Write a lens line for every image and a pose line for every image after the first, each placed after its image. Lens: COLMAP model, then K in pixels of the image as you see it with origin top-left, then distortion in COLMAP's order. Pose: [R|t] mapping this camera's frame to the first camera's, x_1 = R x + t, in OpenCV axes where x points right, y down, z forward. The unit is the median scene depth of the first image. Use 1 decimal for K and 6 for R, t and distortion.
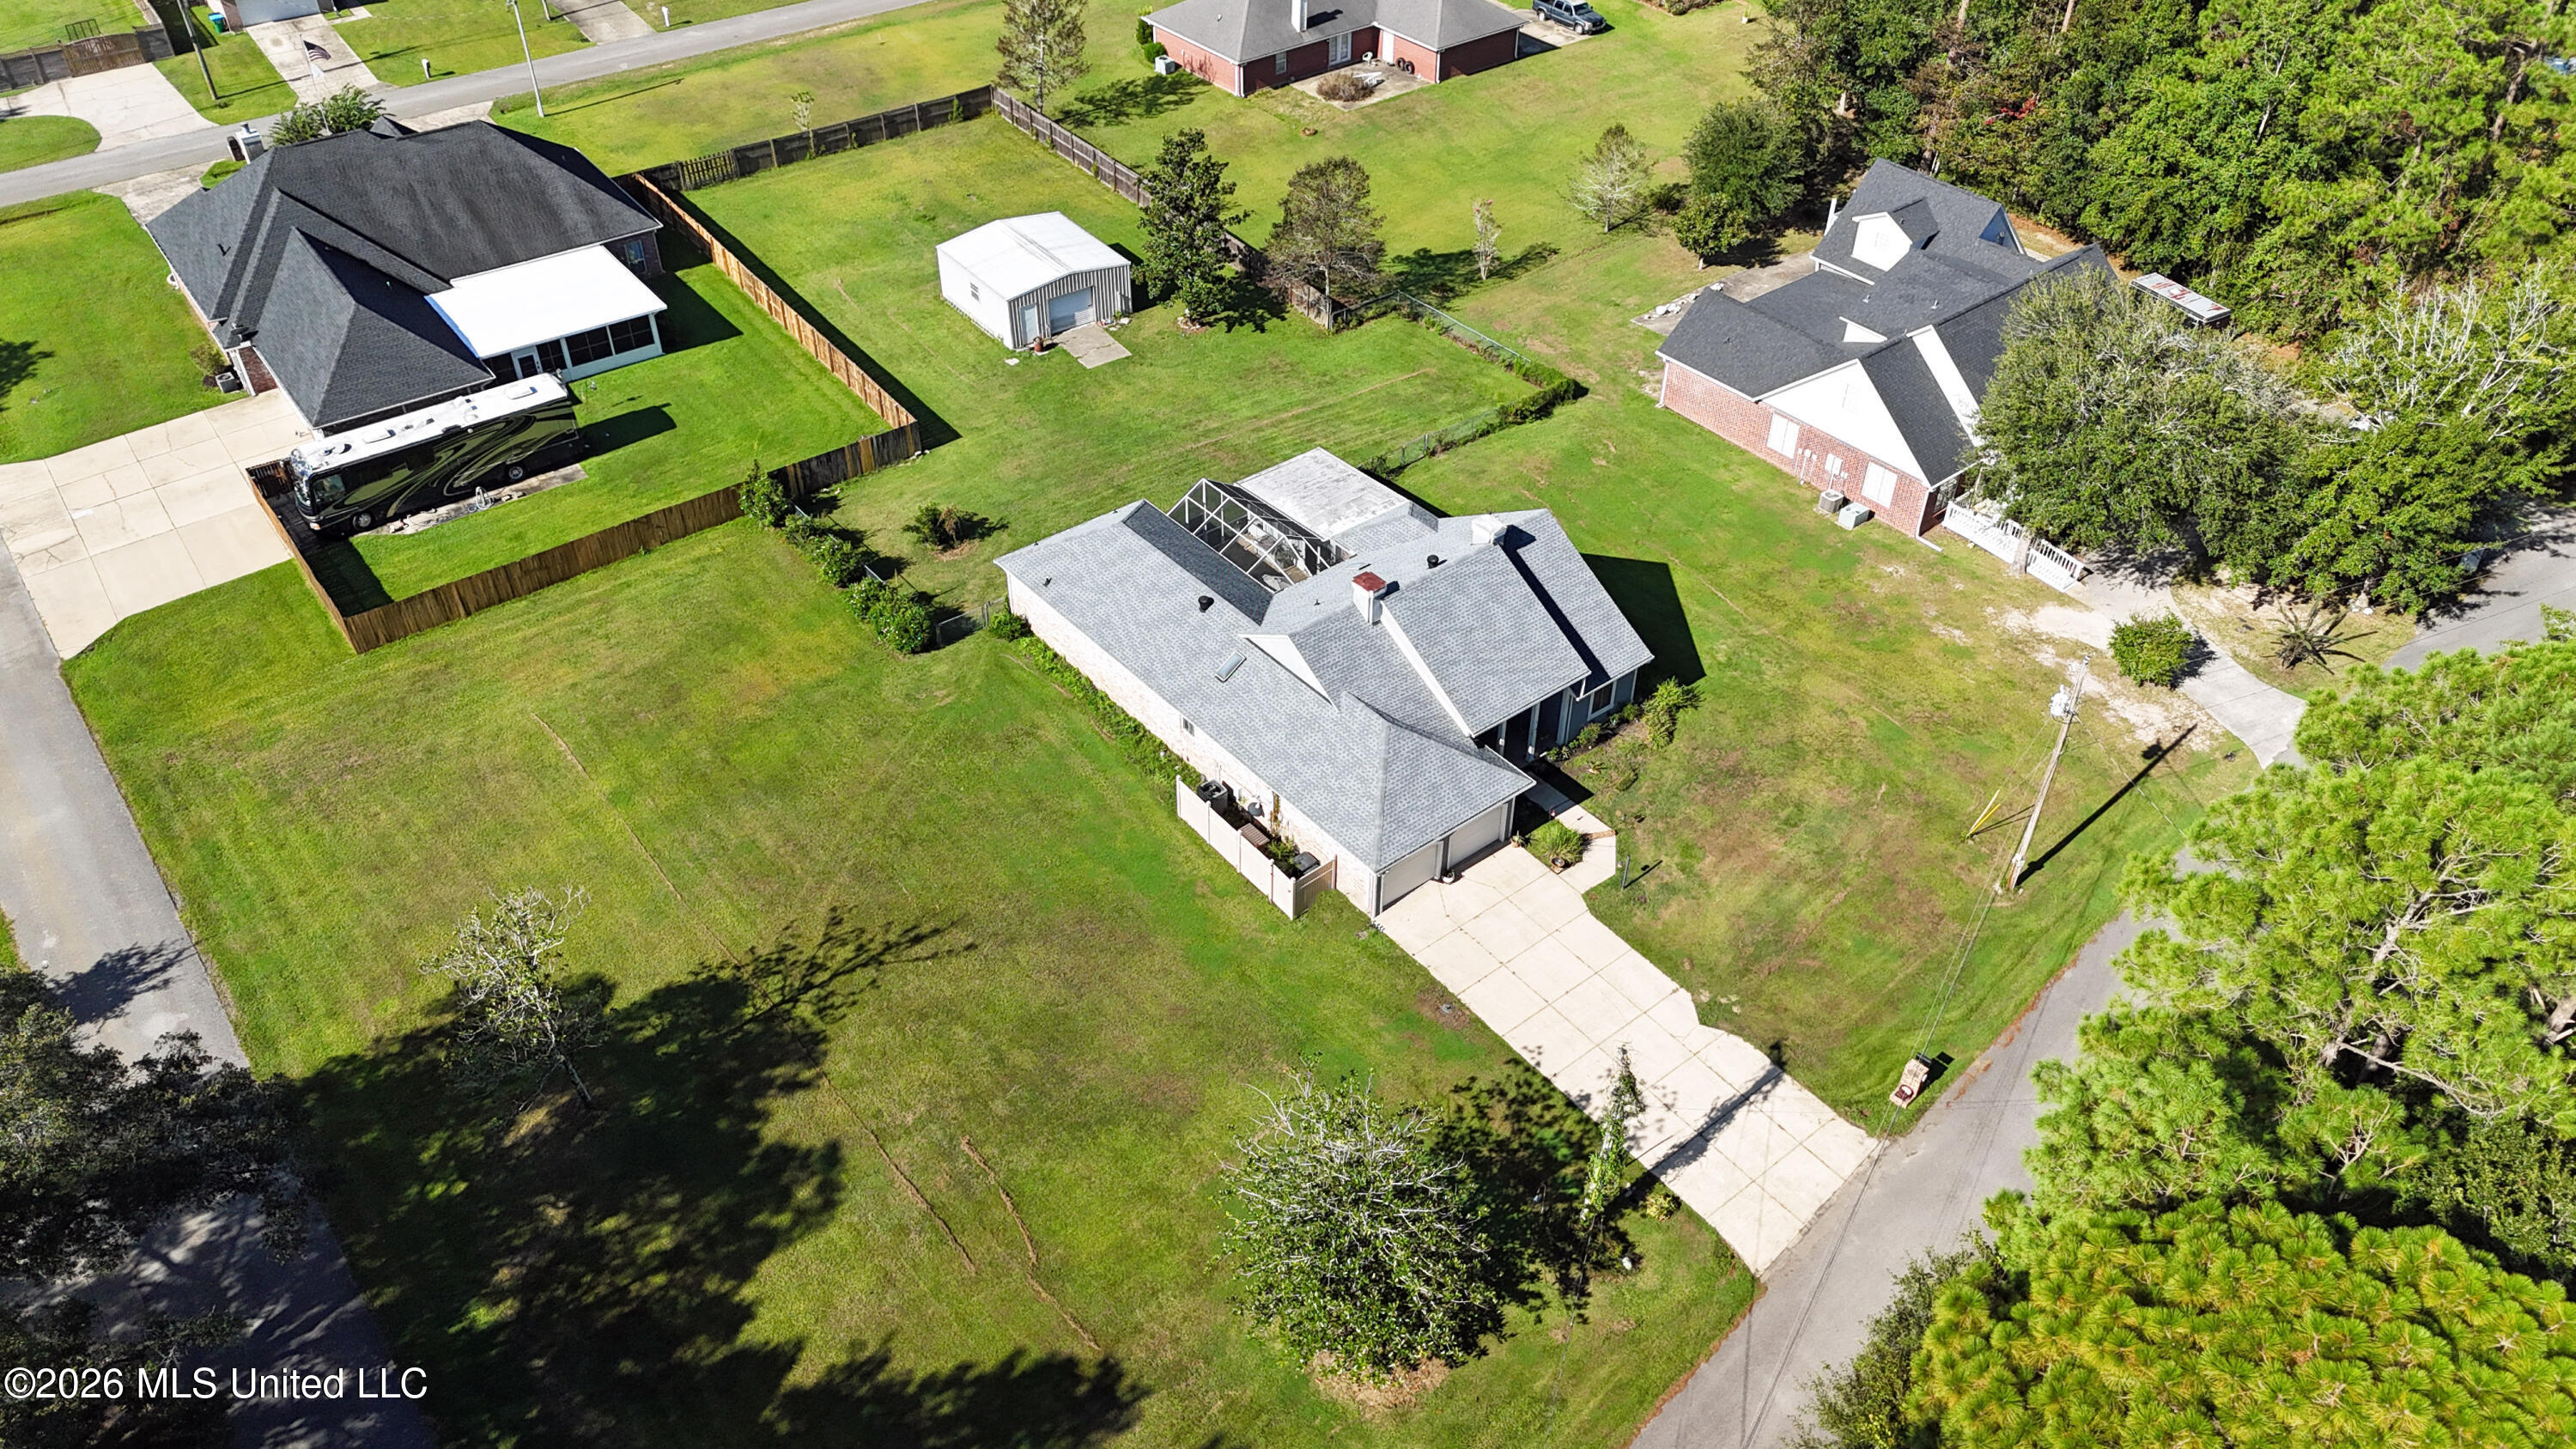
lens RADIAL K [[1897.5, 0, 1291.9], [0, 1897.5, 726.7], [0, 0, 1]] dist [0.056110, -0.032702]
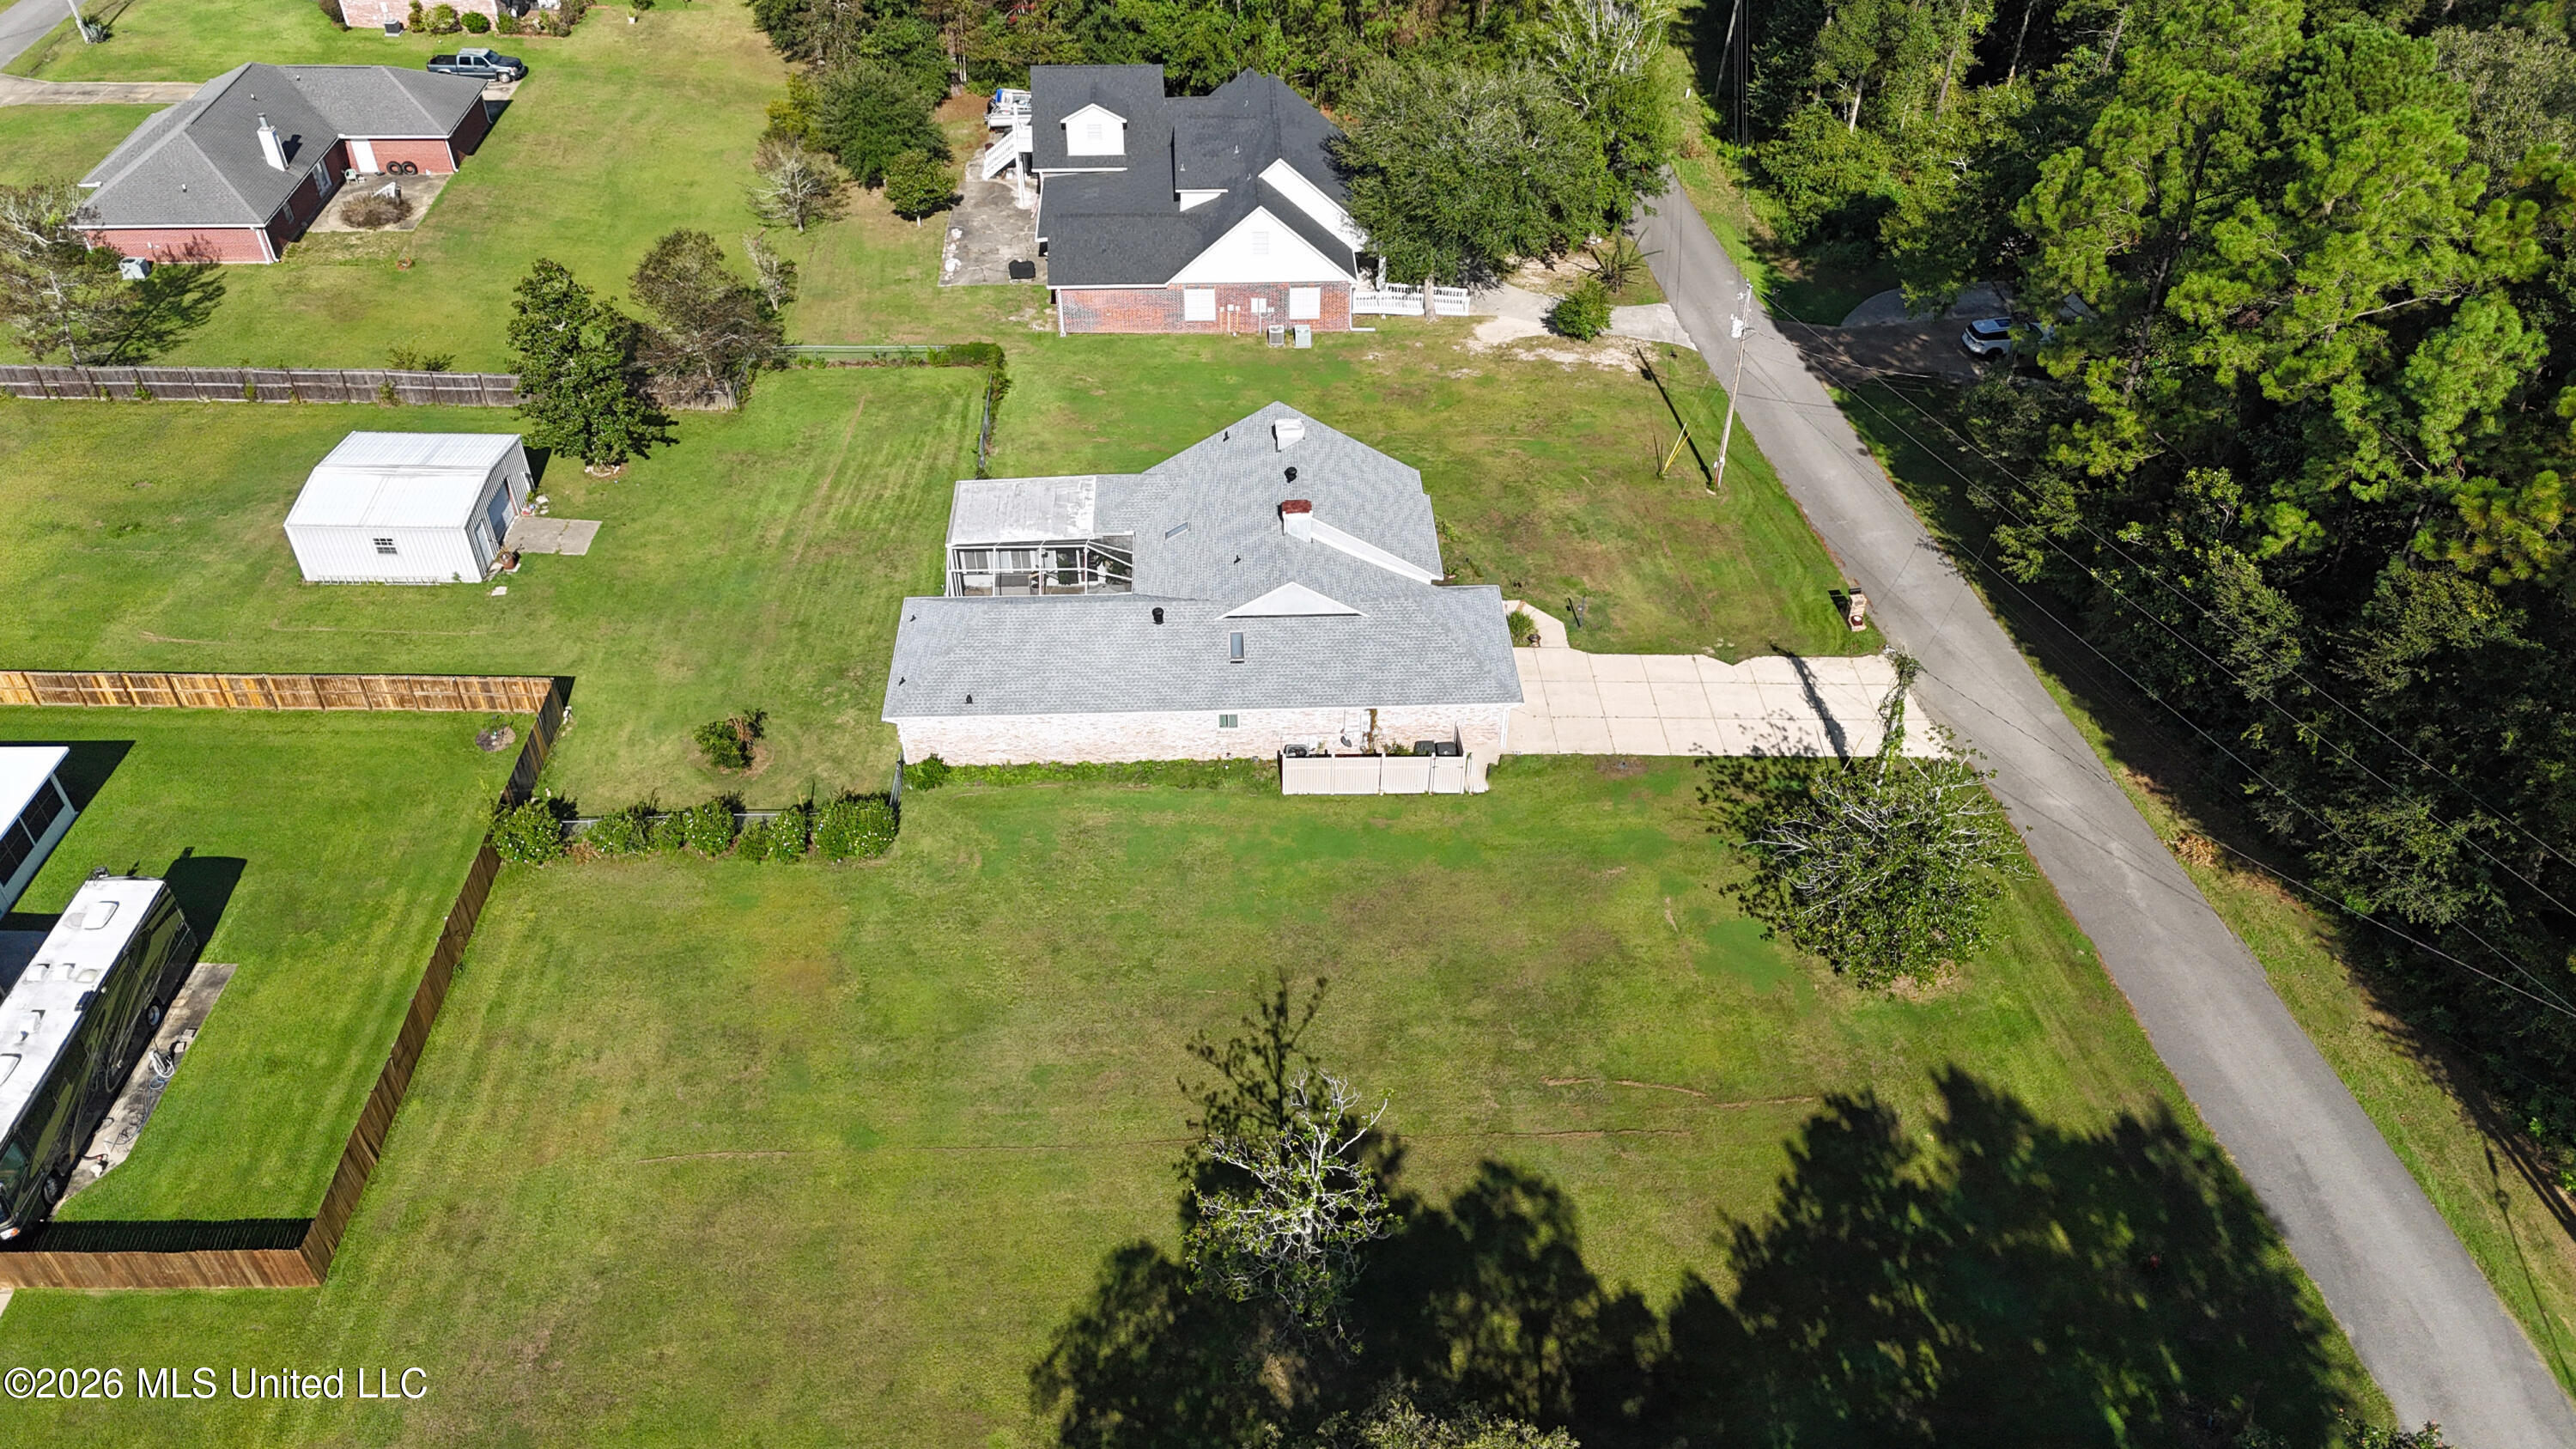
lens RADIAL K [[1889.3, 0, 1292.7], [0, 1889.3, 729.2], [0, 0, 1]] dist [0.069254, -0.065920]
pose [[0.597475, -0.517812, 0.612286, -0.552092], [0.508713, 0.834995, 0.209749, -0.161054], [-0.619866, 0.186158, 0.762306, 0.184398]]
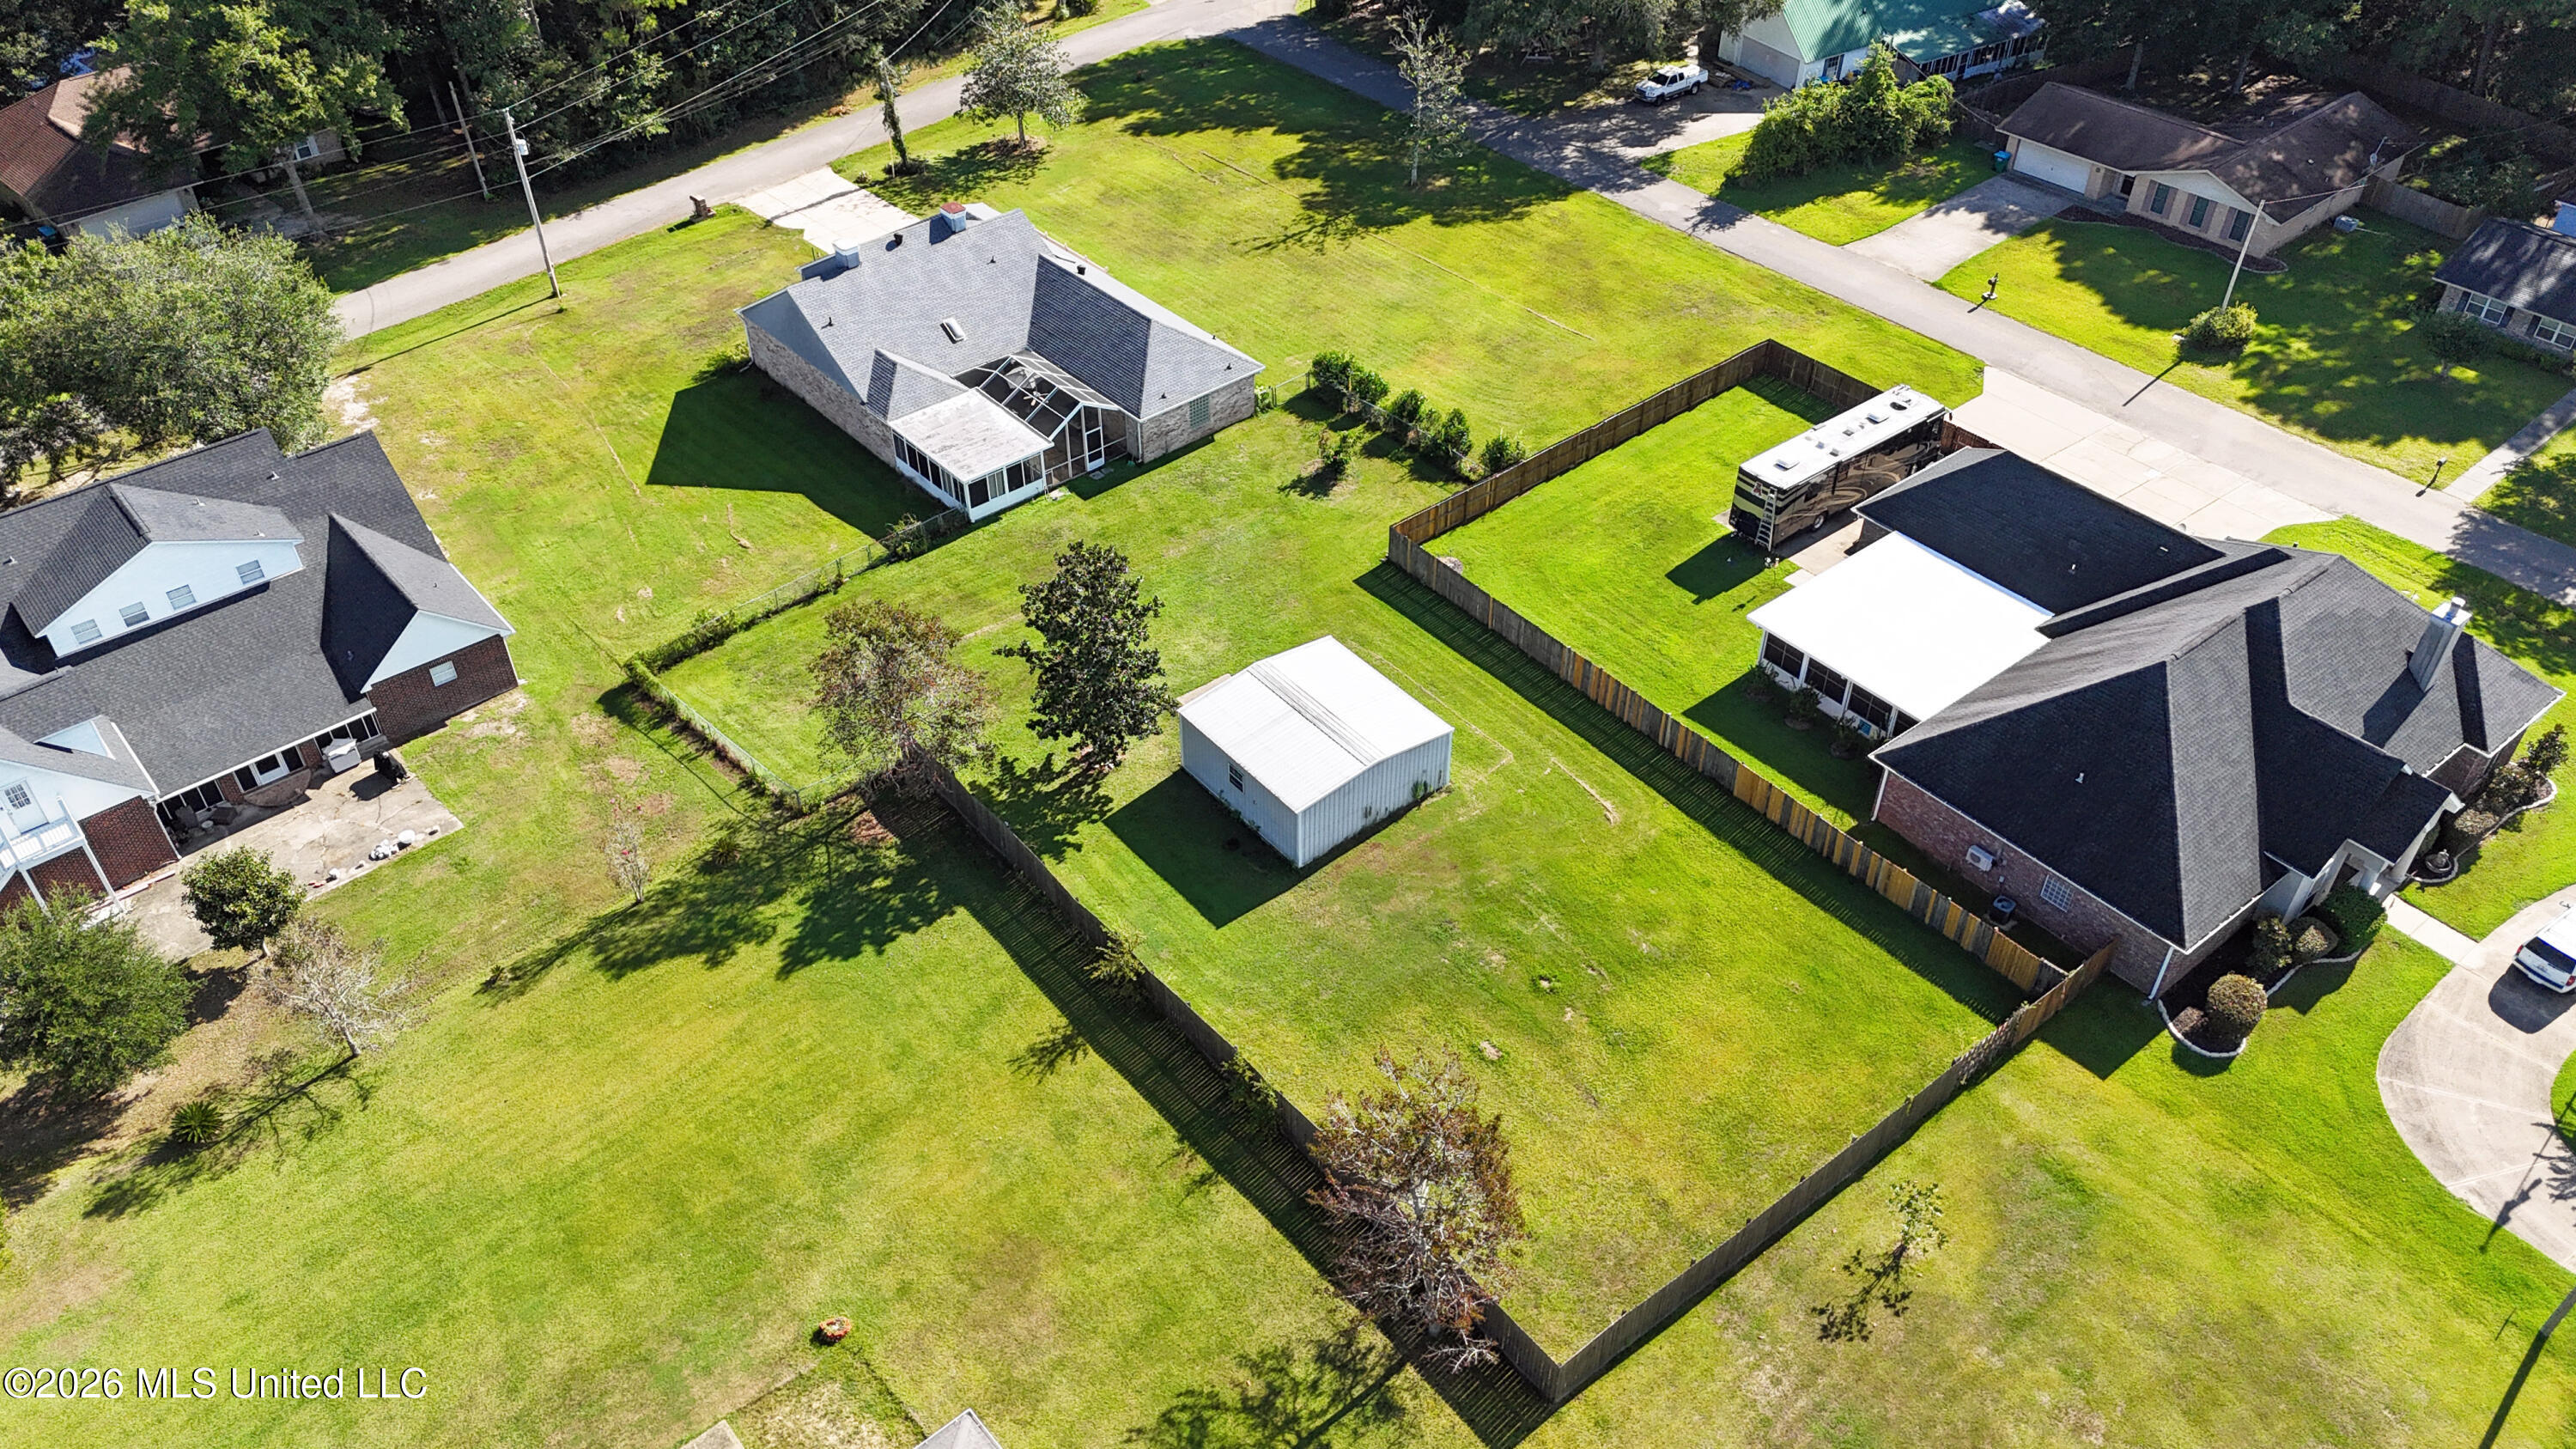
lens RADIAL K [[1889.3, 0, 1292.7], [0, 1889.3, 729.2], [0, 0, 1]] dist [0.069254, -0.065920]
pose [[-0.999288, 0.015326, -0.034469, -0.121814], [-0.031000, 0.186993, 0.981872, -1.109359], [0.021493, 0.982242, -0.186385, 1.339921]]
